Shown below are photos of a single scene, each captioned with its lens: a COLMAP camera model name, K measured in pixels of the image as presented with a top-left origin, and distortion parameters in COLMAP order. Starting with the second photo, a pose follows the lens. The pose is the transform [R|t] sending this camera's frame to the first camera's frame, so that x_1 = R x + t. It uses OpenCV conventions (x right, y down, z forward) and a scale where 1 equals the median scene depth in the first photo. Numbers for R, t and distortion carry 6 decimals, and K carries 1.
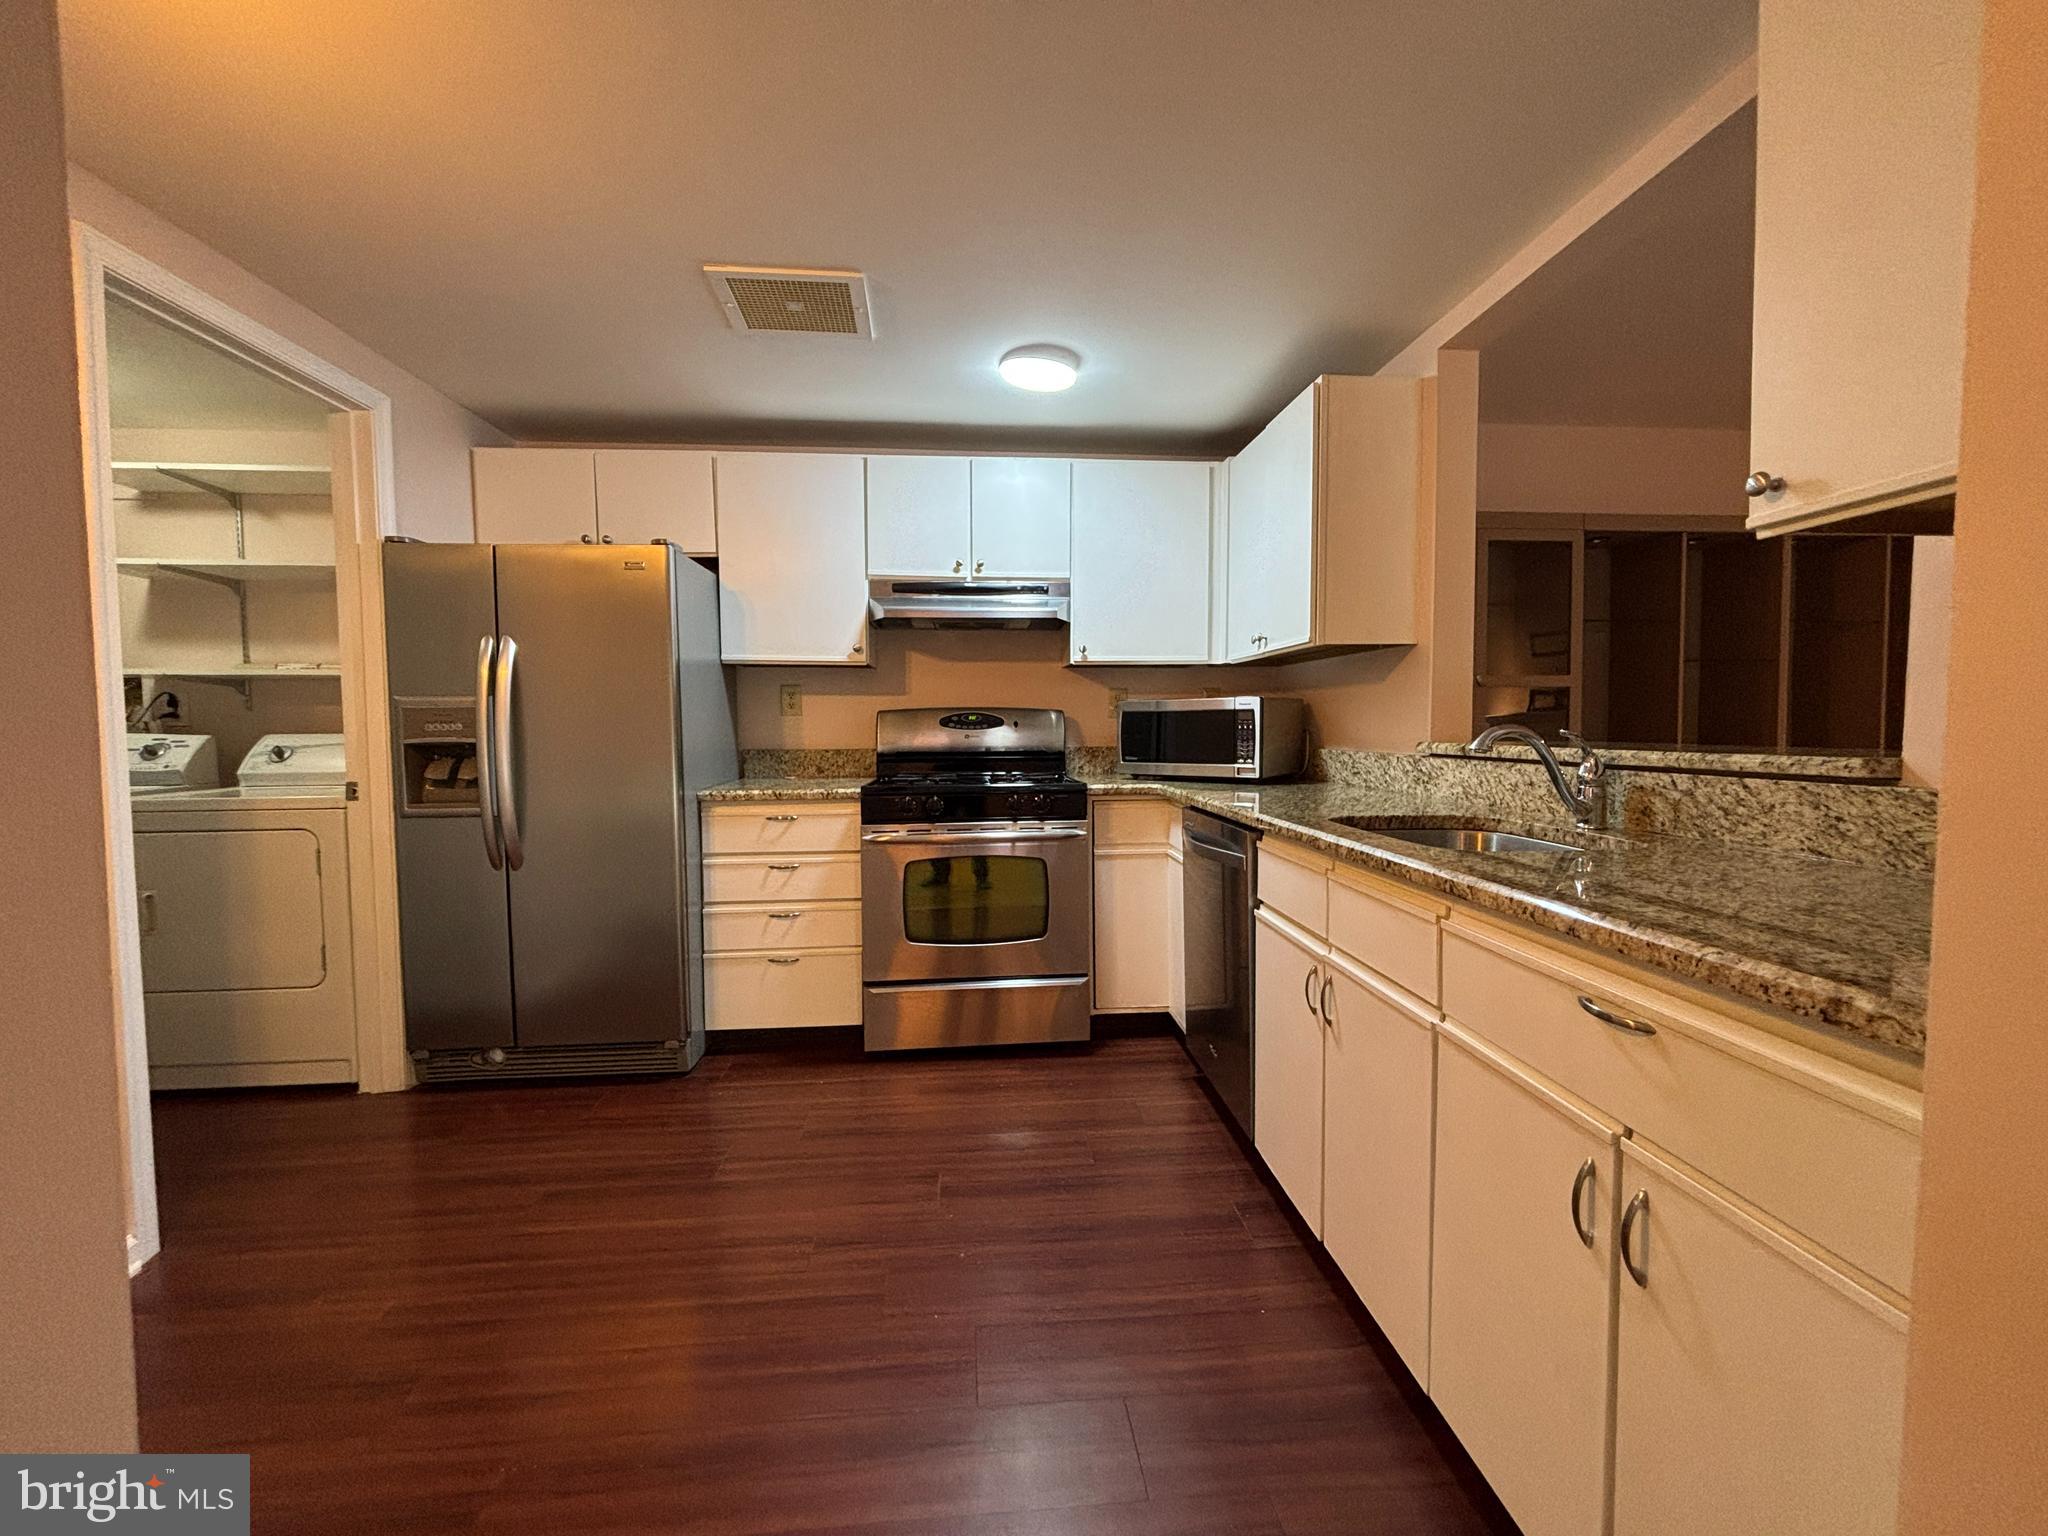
lens RADIAL K [[821.1, 0, 1025.7], [0, 821.1, 764.0], [0, 0, 1]] dist [0.000172, 0.000238]
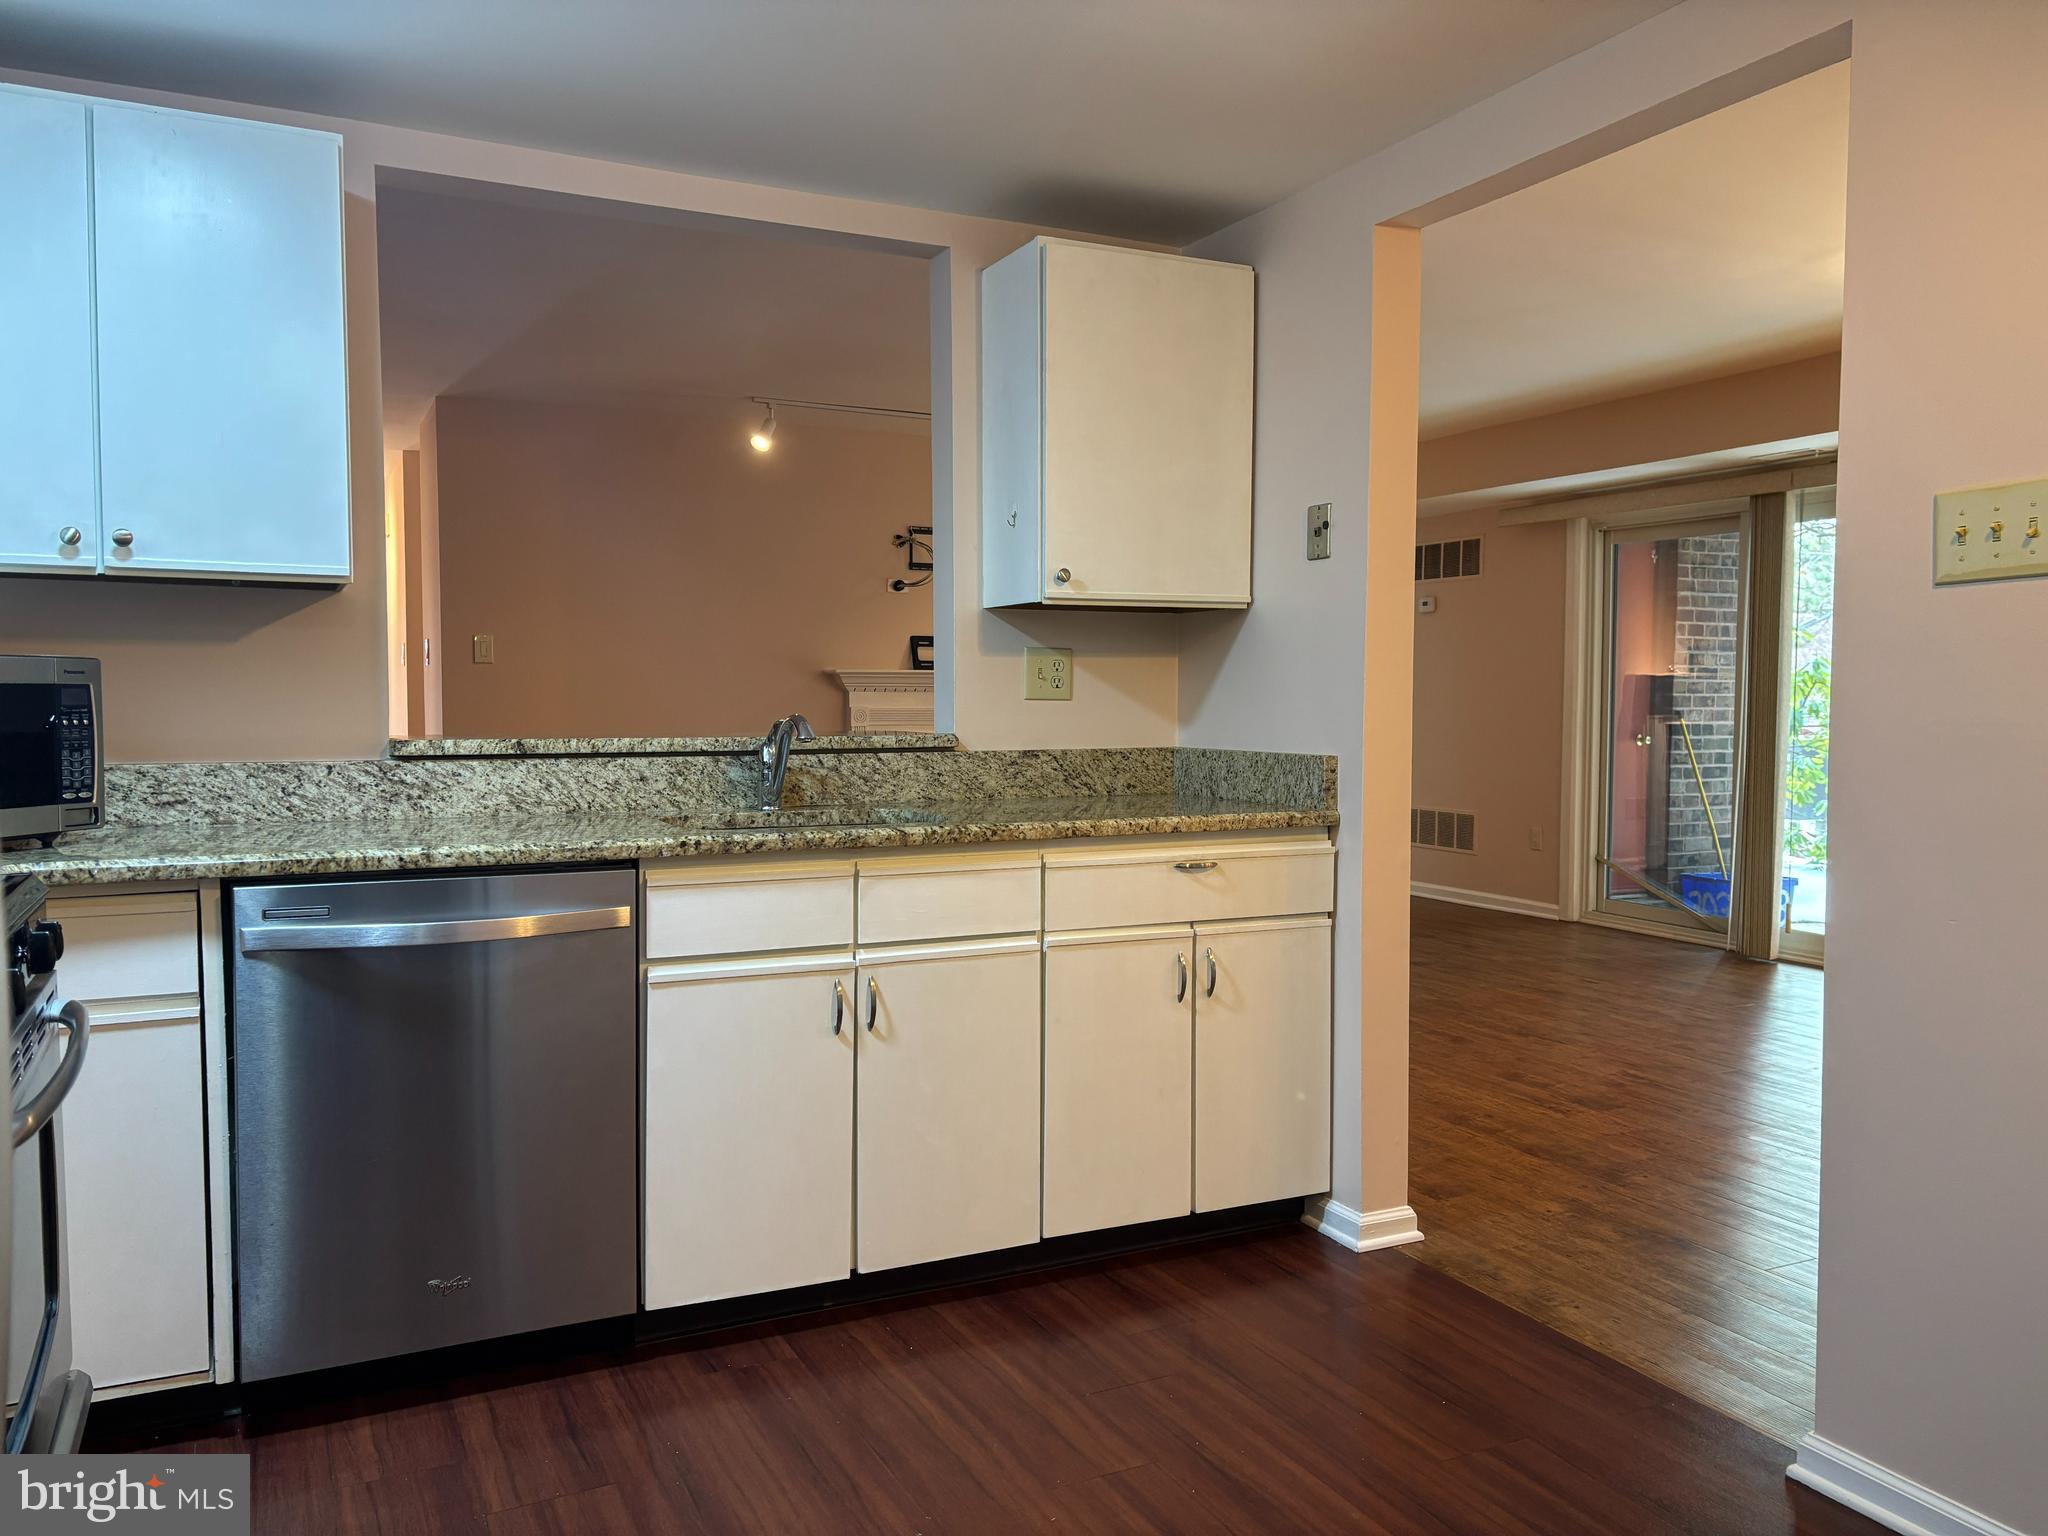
lens RADIAL K [[1536.6, 0, 1024.2], [0, 1536.6, 775.3], [0, 0, 1]] dist [0.062337, -0.125916]
pose [[-0.376762, -0.042447, 0.925337, -1.051693], [0.044586, 0.996961, 0.063887, -0.065622], [-0.925236, 0.065327, -0.373725, 1.161034]]
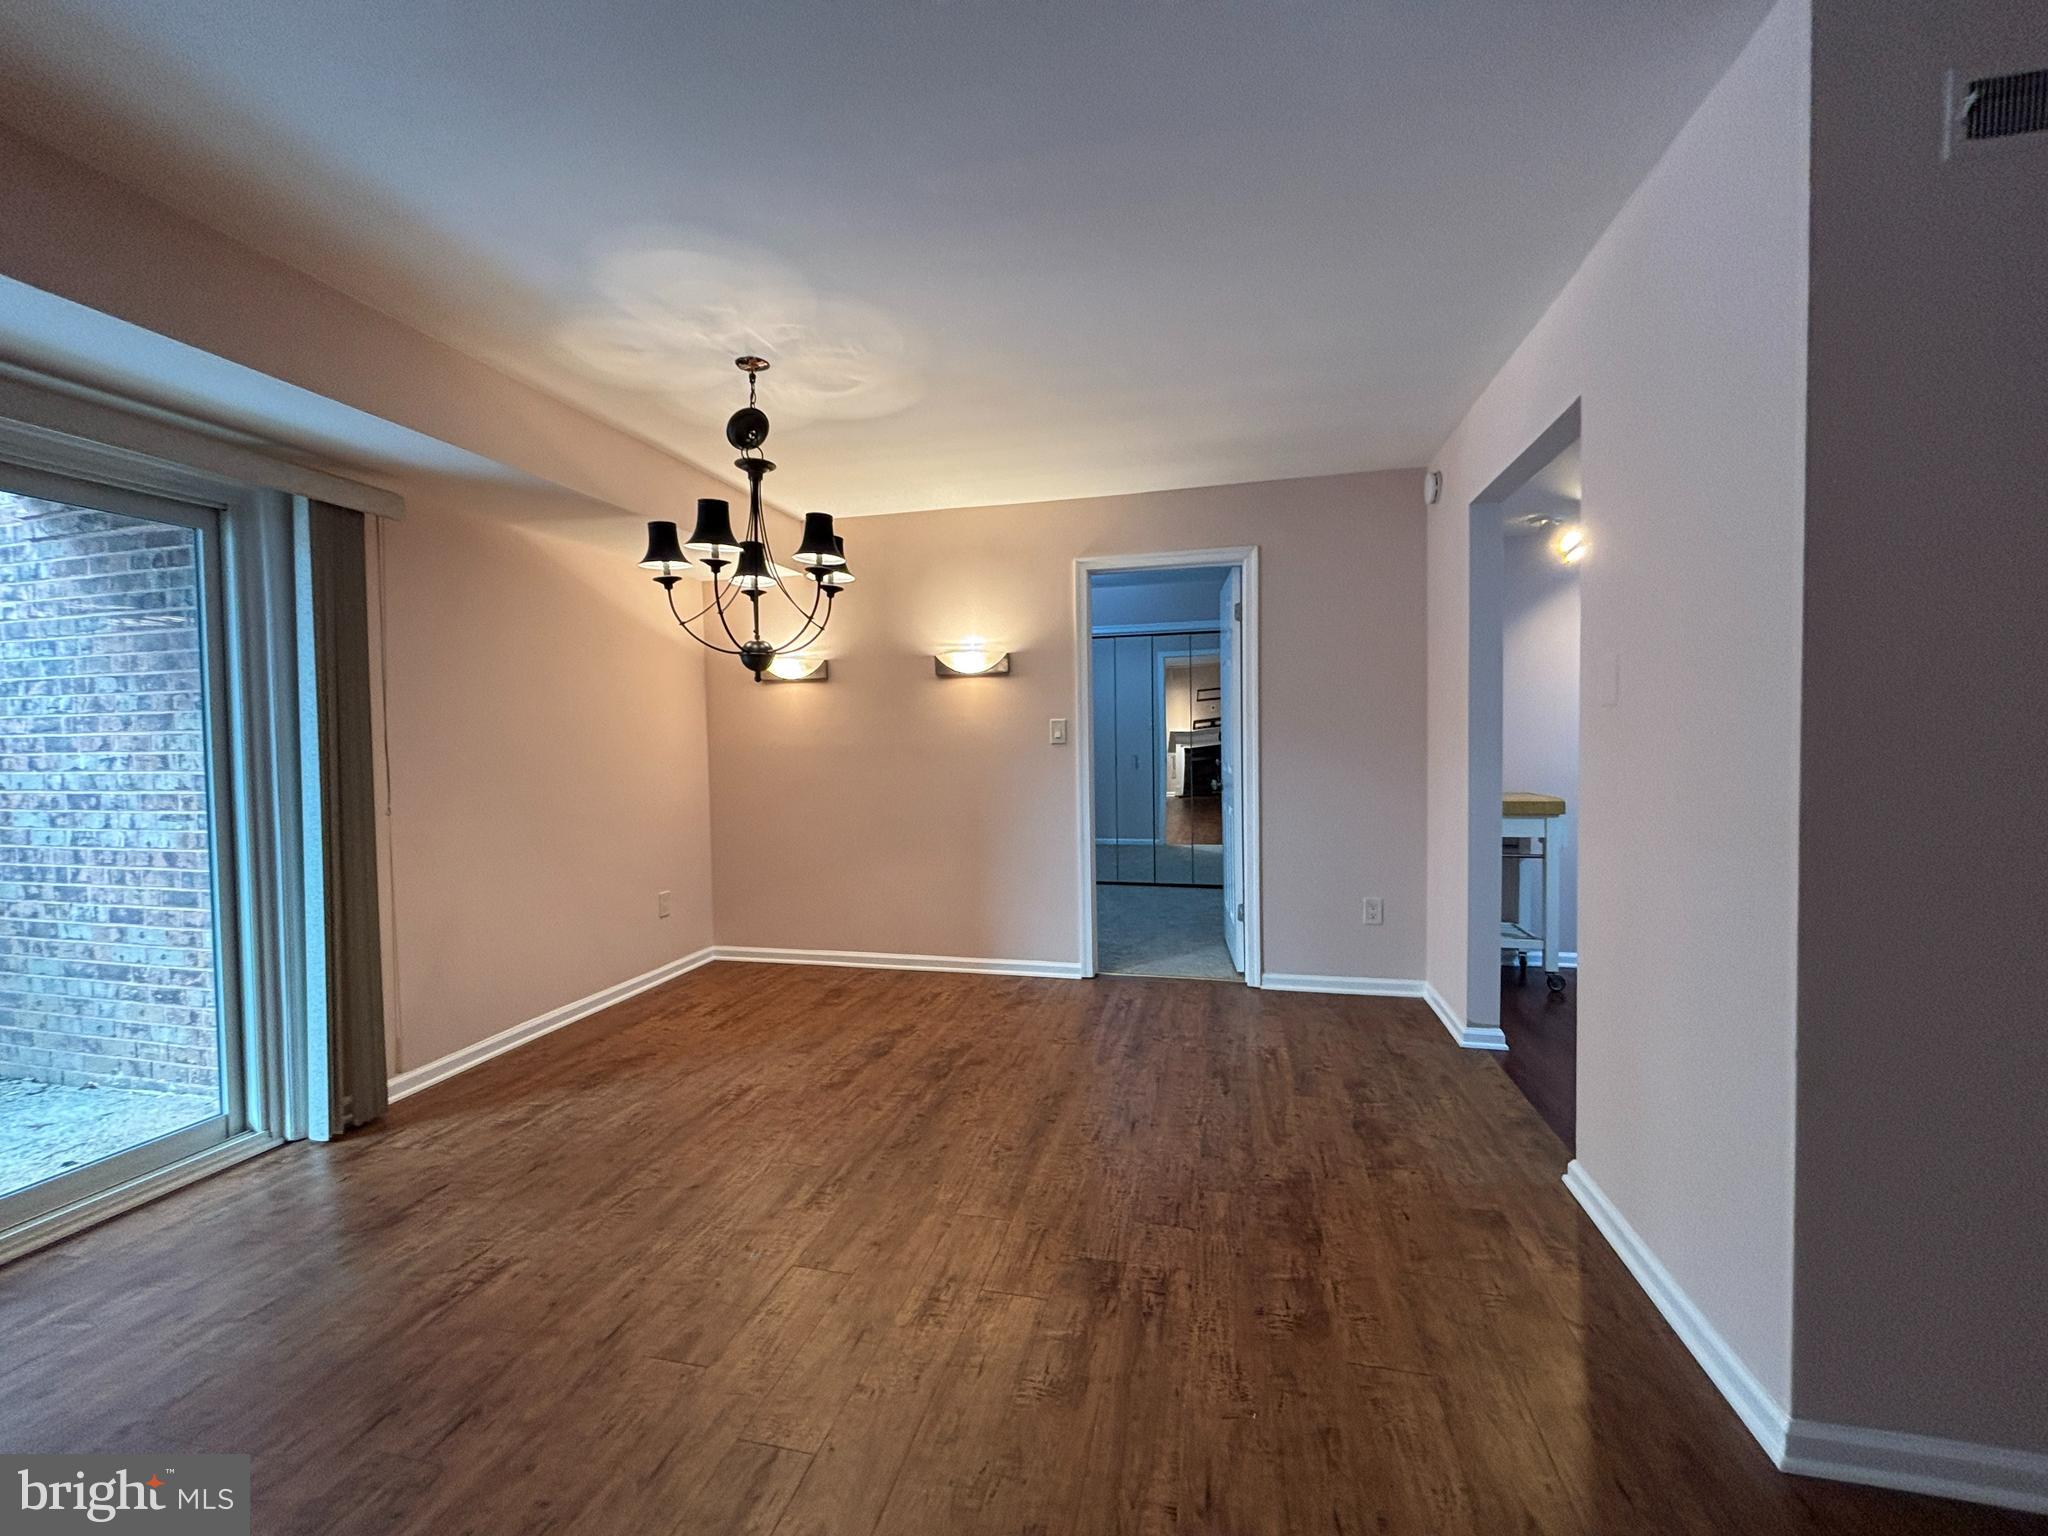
lens RADIAL K [[821.1, 0, 1025.7], [0, 821.1, 764.0], [0, 0, 1]] dist [0.000172, 0.000238]
pose [[-0.303336, 0.045422, -0.951800, 1.607489], [-0.027508, 0.998030, 0.056395, -0.063748], [0.952486, 0.043288, -0.301489, -0.228804]]
